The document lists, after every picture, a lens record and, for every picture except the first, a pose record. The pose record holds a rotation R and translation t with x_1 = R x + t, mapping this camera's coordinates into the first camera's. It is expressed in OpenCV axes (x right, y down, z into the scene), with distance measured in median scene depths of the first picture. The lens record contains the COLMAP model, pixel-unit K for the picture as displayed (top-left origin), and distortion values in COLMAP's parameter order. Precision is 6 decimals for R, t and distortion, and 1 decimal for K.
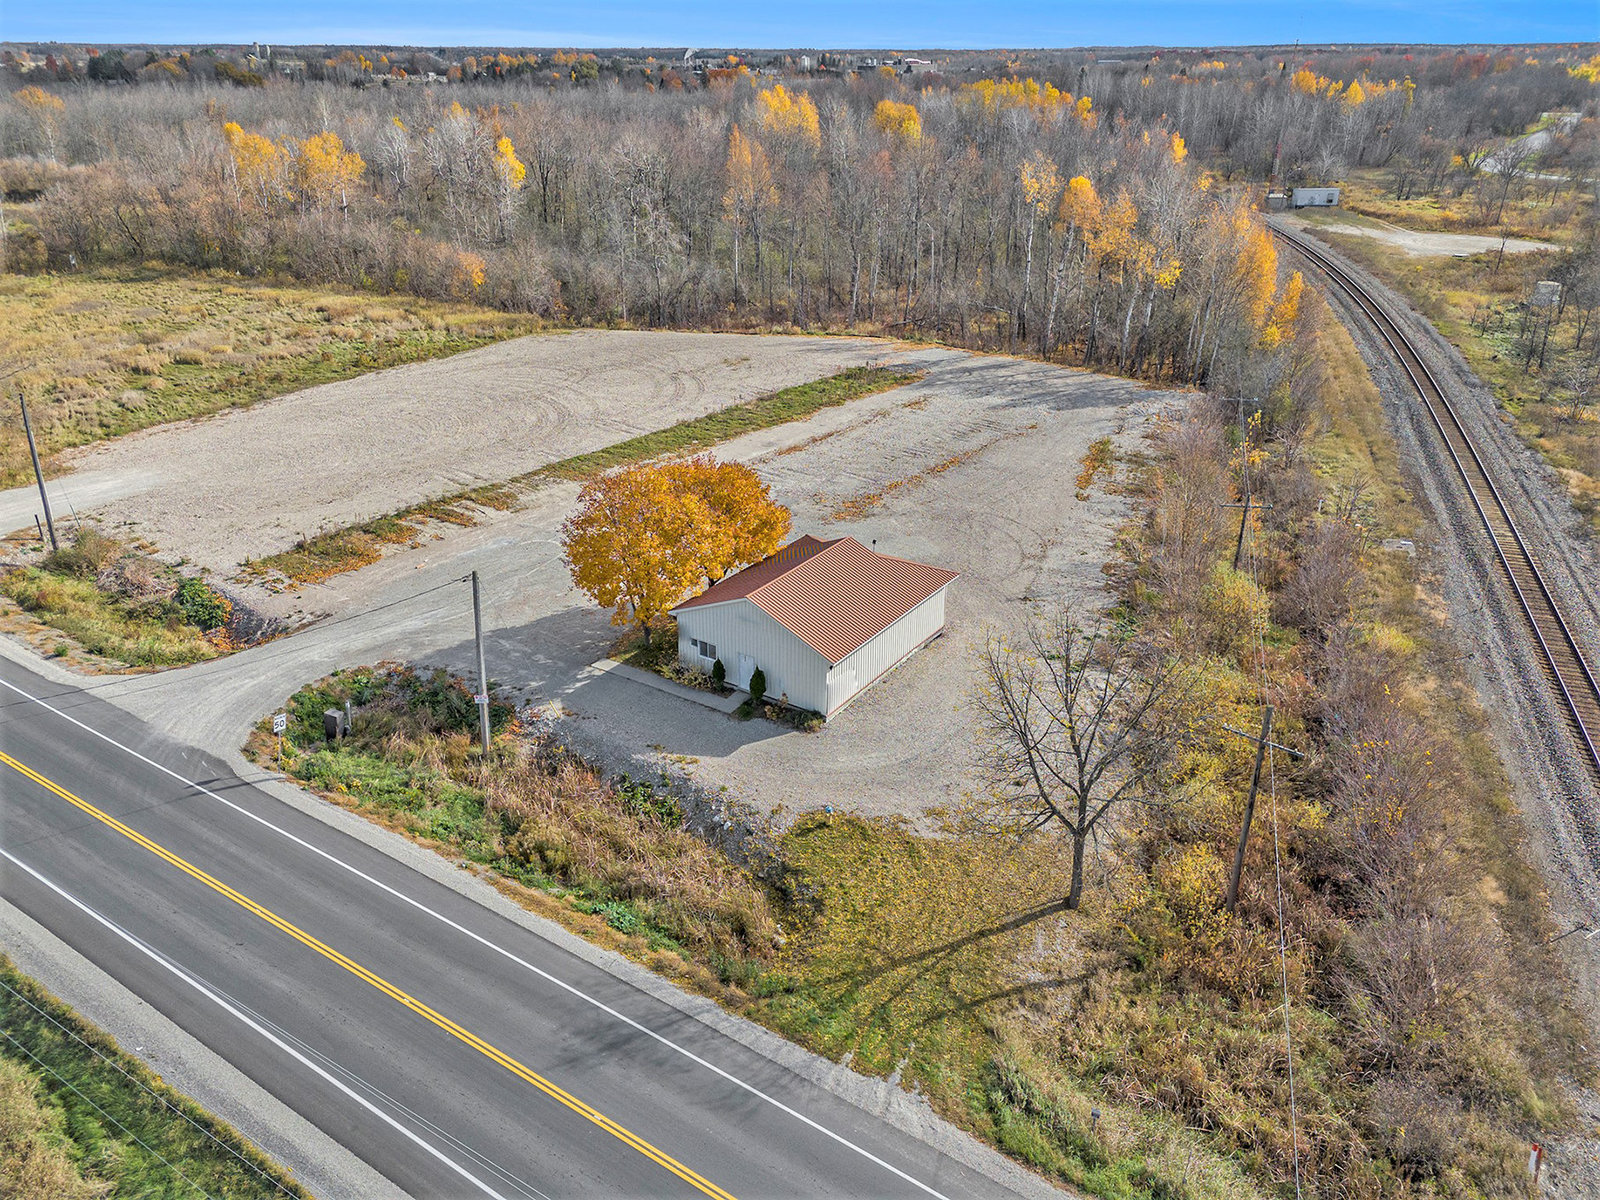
lens RADIAL K [[1161.2, 0, 803.3], [0, 1161.2, 601.3], [0, 0, 1]] dist [0.078369, -0.079775]
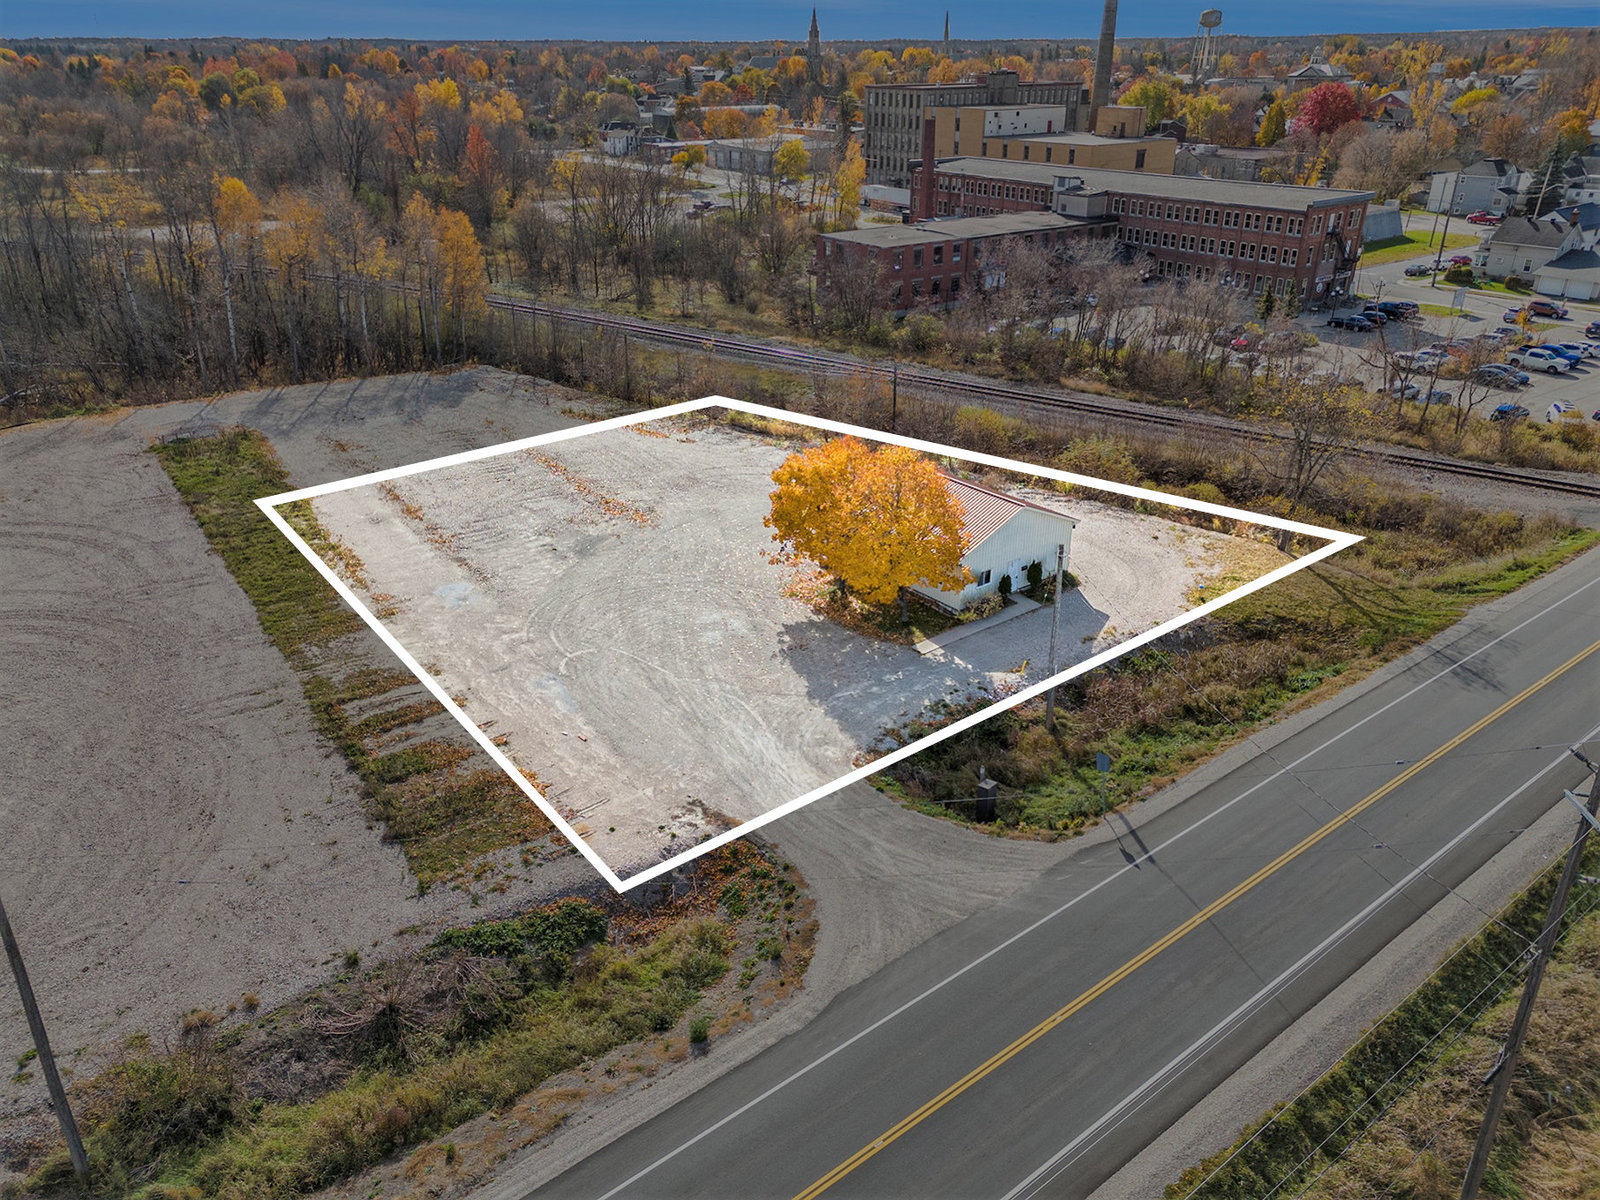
lens RADIAL K [[1182.3, 0, 791.0], [0, 1182.3, 592.9], [0, 0, 1]] dist [0.062645, -0.048195]
pose [[0.311306, -0.398752, 0.862604, -1.107707], [0.405880, 0.876543, 0.258717, -0.308647], [-0.859273, 0.269574, 0.434719, 0.670078]]
